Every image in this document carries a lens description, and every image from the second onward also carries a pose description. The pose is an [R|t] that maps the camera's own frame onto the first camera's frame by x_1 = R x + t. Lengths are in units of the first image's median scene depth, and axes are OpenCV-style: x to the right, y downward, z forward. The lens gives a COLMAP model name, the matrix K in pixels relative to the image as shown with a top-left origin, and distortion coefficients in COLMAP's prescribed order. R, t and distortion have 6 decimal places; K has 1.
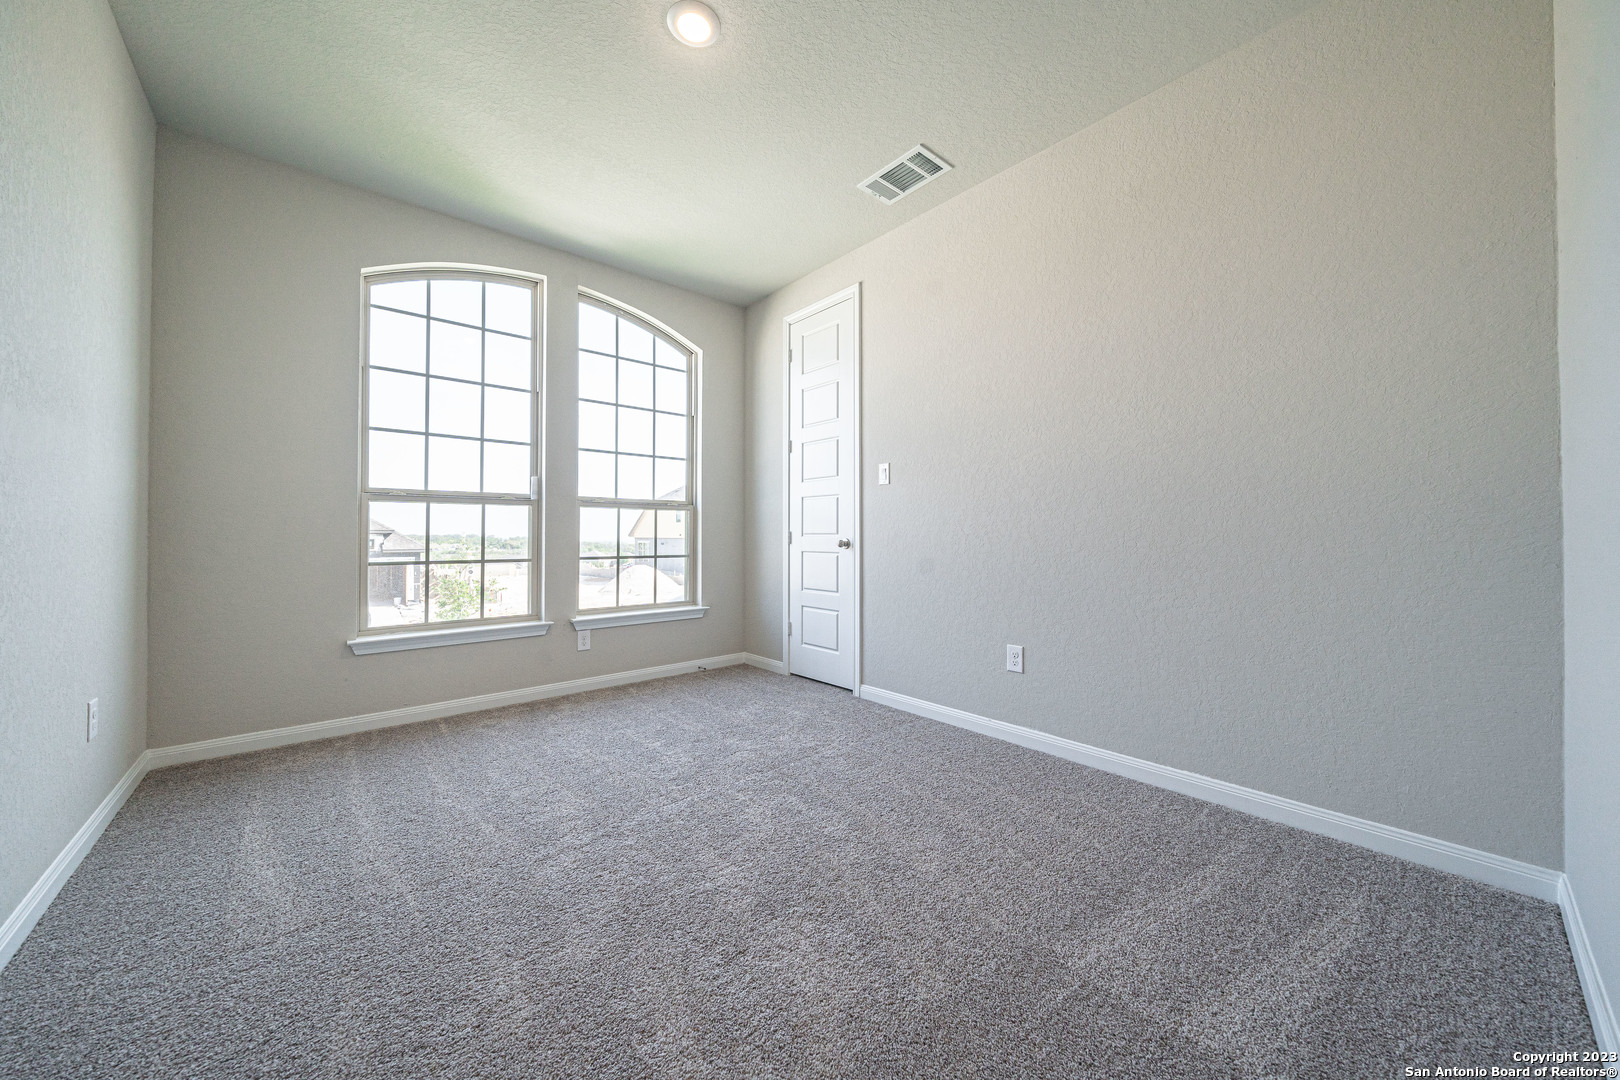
lens RADIAL K [[563.5, 0, 806.2], [0, 563.5, 537.5], [0, 0, 1]] dist [0.000460, 0.000117]
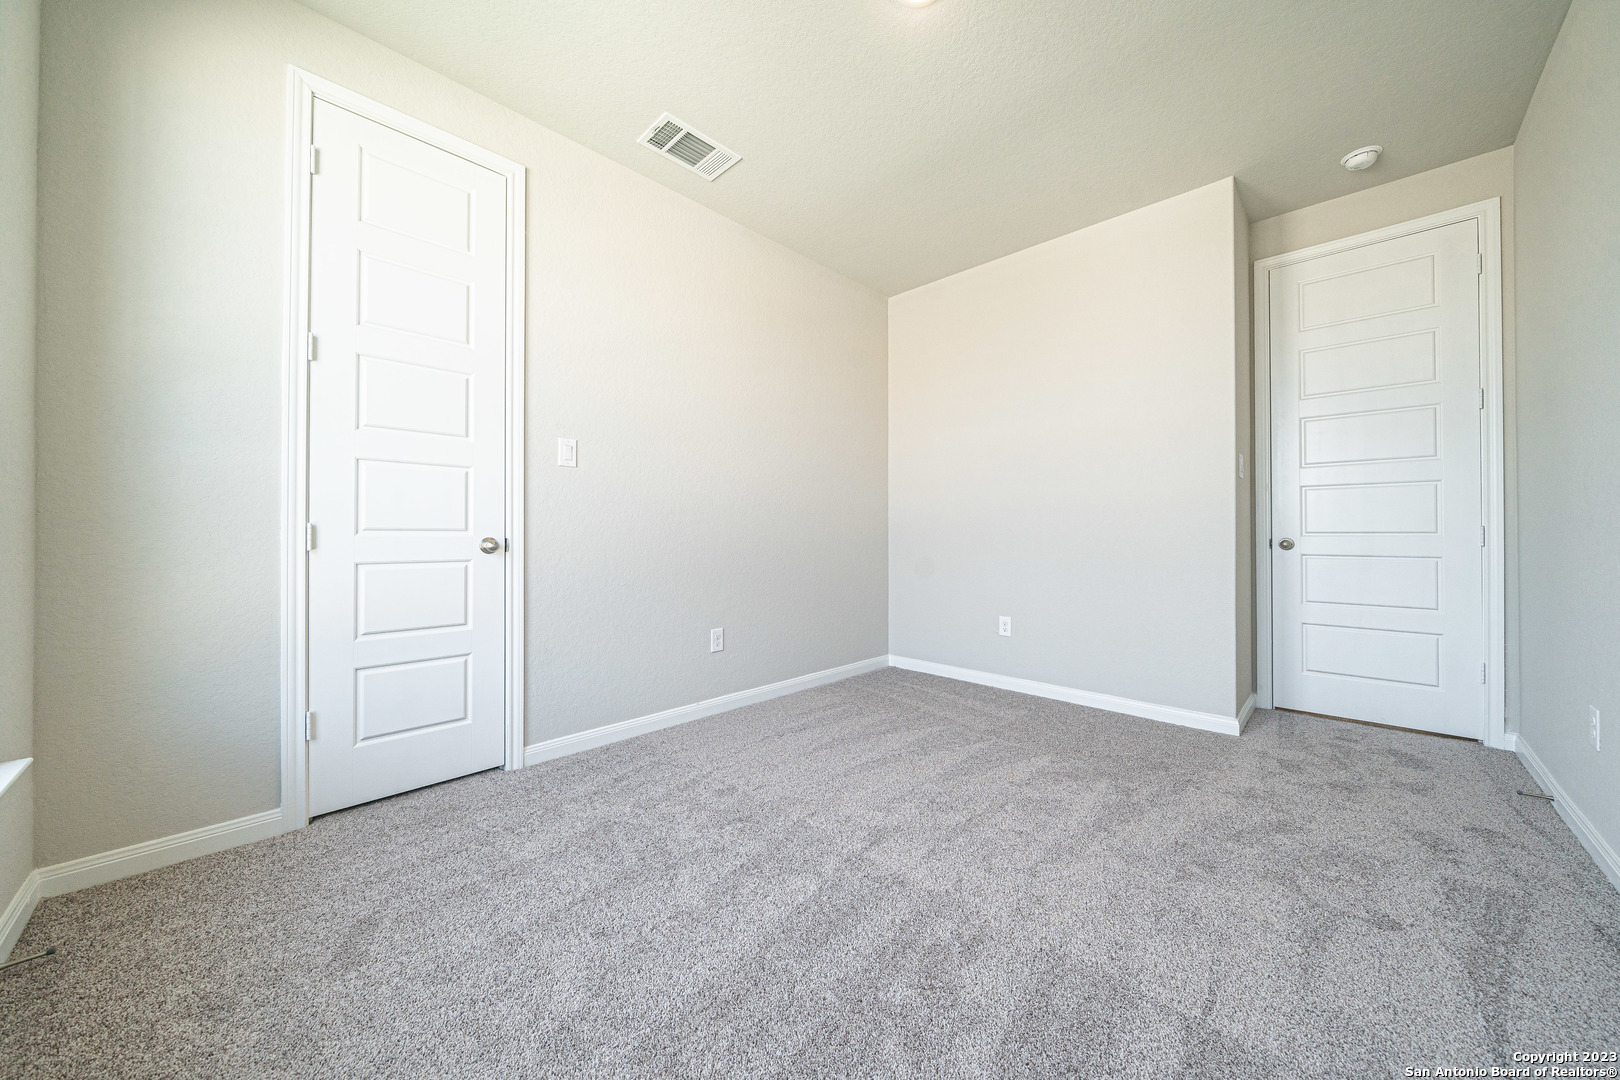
lens RADIAL K [[563.5, 0, 806.3], [0, 563.5, 530.0], [0, 0, 1]] dist [0.000460, 0.000117]
pose [[-0.070719, 0.005026, 0.997484, -0.641586], [0.001535, 0.999987, -0.004930, -0.003249], [-0.997495, 0.001182, -0.070726, 0.728889]]
